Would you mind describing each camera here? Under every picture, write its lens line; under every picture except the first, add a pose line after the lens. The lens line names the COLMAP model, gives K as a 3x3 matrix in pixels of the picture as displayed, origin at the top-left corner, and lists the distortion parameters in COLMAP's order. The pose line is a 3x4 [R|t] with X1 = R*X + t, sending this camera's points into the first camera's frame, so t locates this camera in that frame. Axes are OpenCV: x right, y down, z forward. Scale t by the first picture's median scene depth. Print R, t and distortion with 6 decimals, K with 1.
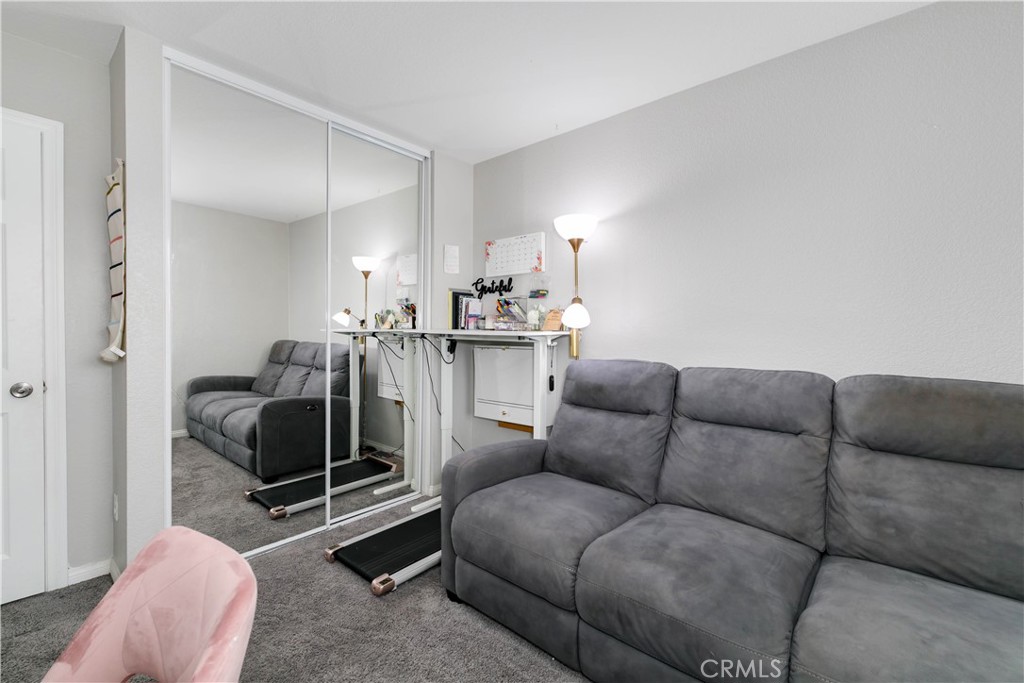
lens RADIAL K [[435.7, 0, 517.0], [0, 435.7, 338.3], [0, 0, 1]] dist [0.001744, 0.000216]
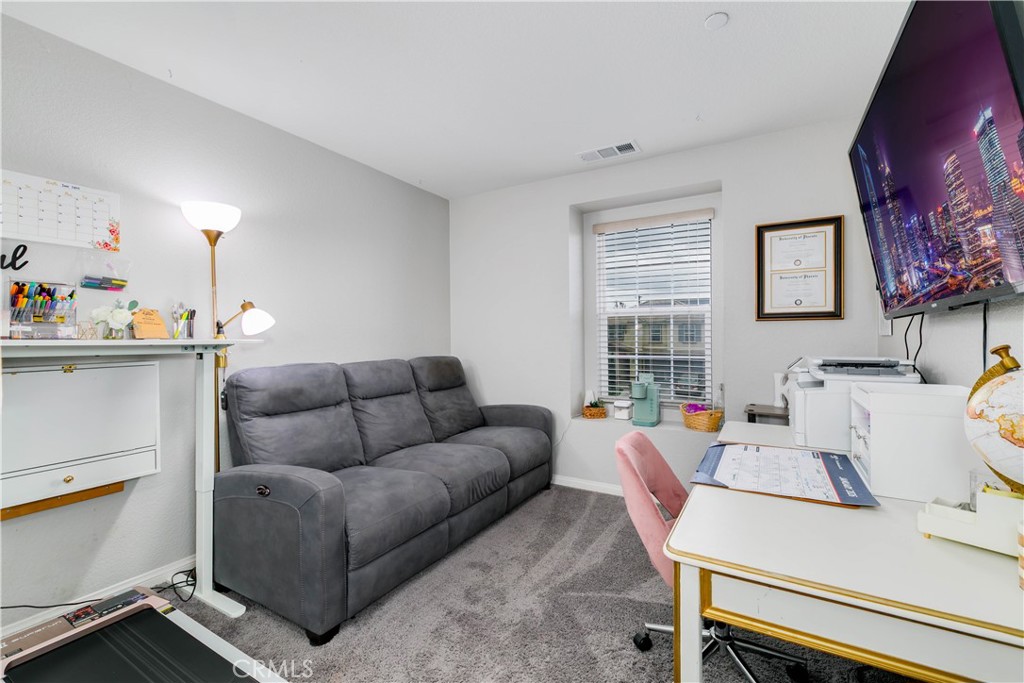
lens RADIAL K [[435.7, 0, 517.0], [0, 435.7, 338.3], [0, 0, 1]] dist [0.001744, 0.000216]
pose [[-0.177863, -0.012632, 0.983974, -0.934319], [0.019768, 0.999670, 0.016406, -0.022045], [-0.983857, 0.022369, -0.177555, 0.654468]]
